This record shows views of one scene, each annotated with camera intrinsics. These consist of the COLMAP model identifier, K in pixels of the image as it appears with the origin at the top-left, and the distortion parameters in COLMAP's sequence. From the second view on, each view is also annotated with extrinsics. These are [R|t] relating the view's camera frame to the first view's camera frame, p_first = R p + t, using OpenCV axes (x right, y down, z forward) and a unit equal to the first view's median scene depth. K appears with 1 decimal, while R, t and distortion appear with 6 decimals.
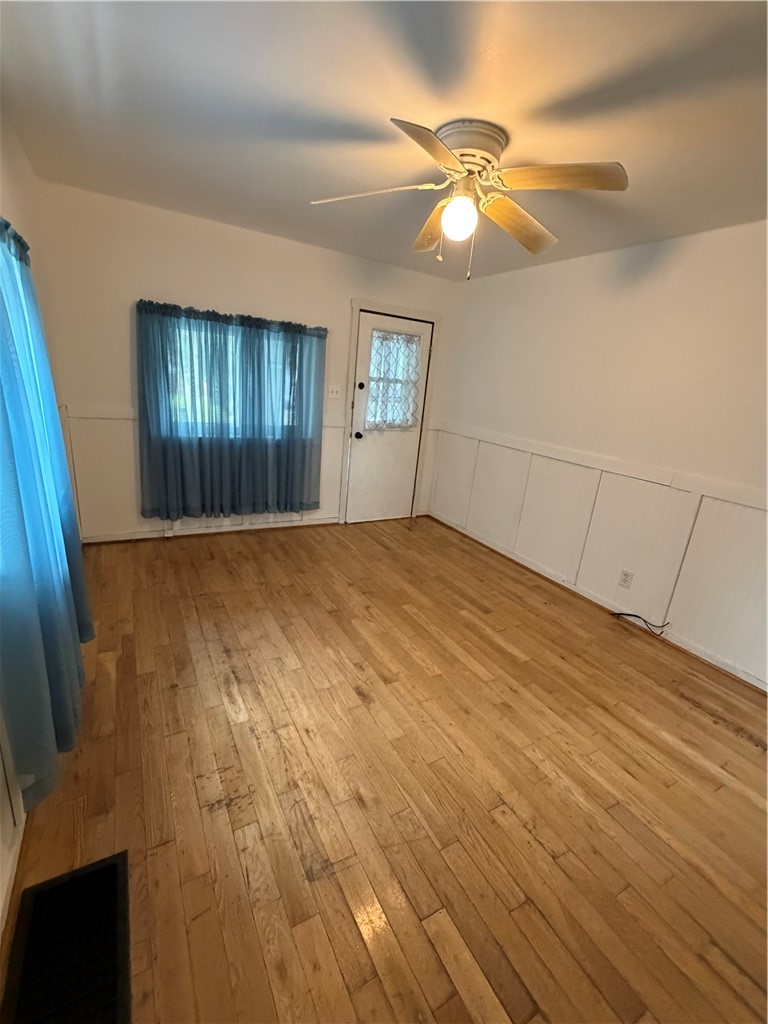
lens RADIAL K [[439.4, 0, 385.5], [0, 439.4, 511.6], [0, 0, 1]] dist [0.000126, -0.000379]
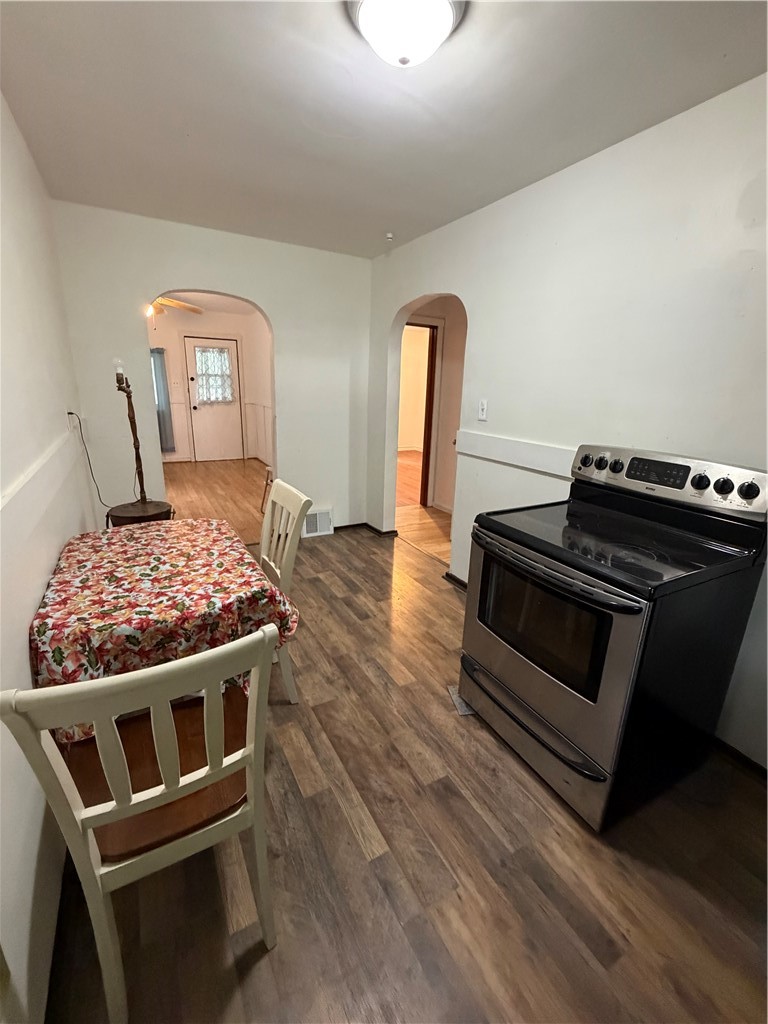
lens RADIAL K [[439.4, 0, 382.8], [0, 439.4, 512.6], [0, 0, 1]] dist [0.000126, -0.000379]
pose [[0.998182, -0.053579, -0.027612, 0.889844], [0.053424, 0.998552, -0.006323, 0.366121], [0.027910, 0.004837, 0.999599, -0.895495]]
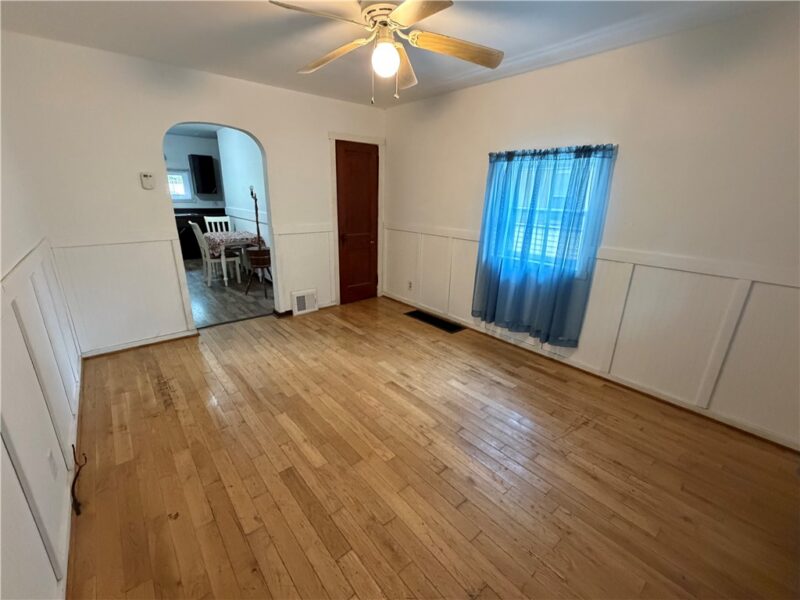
lens RADIAL K [[343.3, 0, 399.8], [0, 343.3, 303.2], [0, 0, 1]] dist [0.000126, -0.000379]
pose [[-0.977120, -0.054977, -0.205459, 0.160440], [-0.160904, 0.822816, 0.545054, -0.347559], [0.139089, 0.565643, -0.812836, 1.219305]]
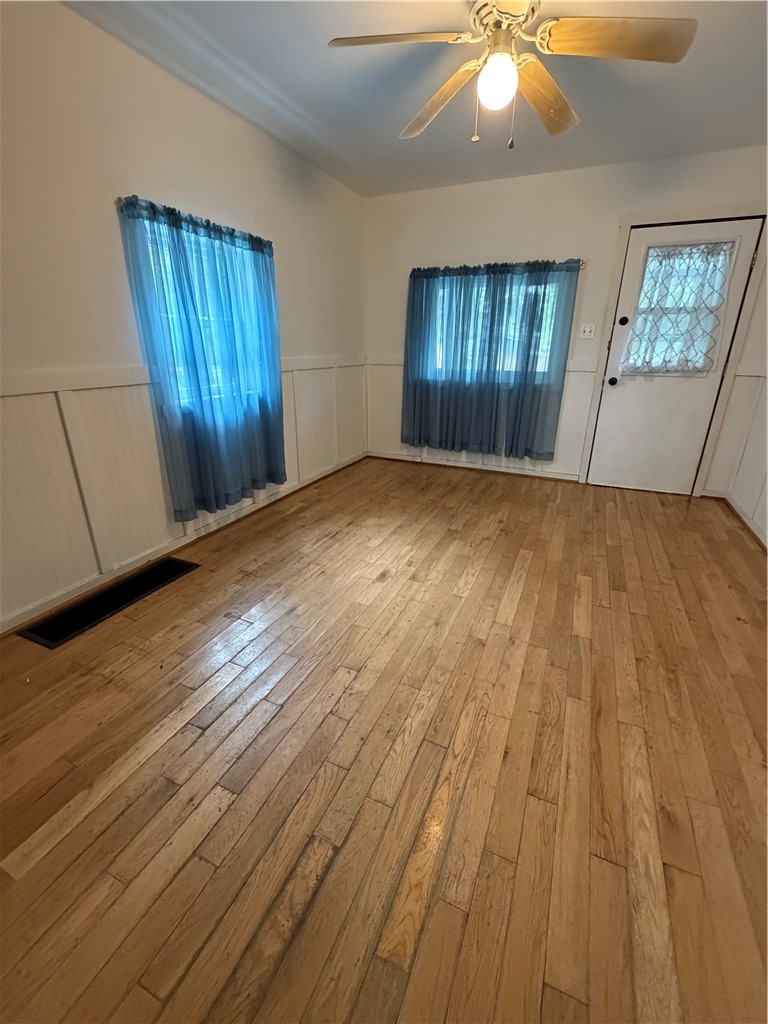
lens RADIAL K [[439.4, 0, 383.9], [0, 439.4, 510.8], [0, 0, 1]] dist [0.000126, -0.000379]
pose [[0.588096, 0.204107, -0.782613, 0.506373], [-0.188984, 0.975525, 0.112406, 0.077439], [0.786402, 0.081796, 0.612275, 0.181149]]
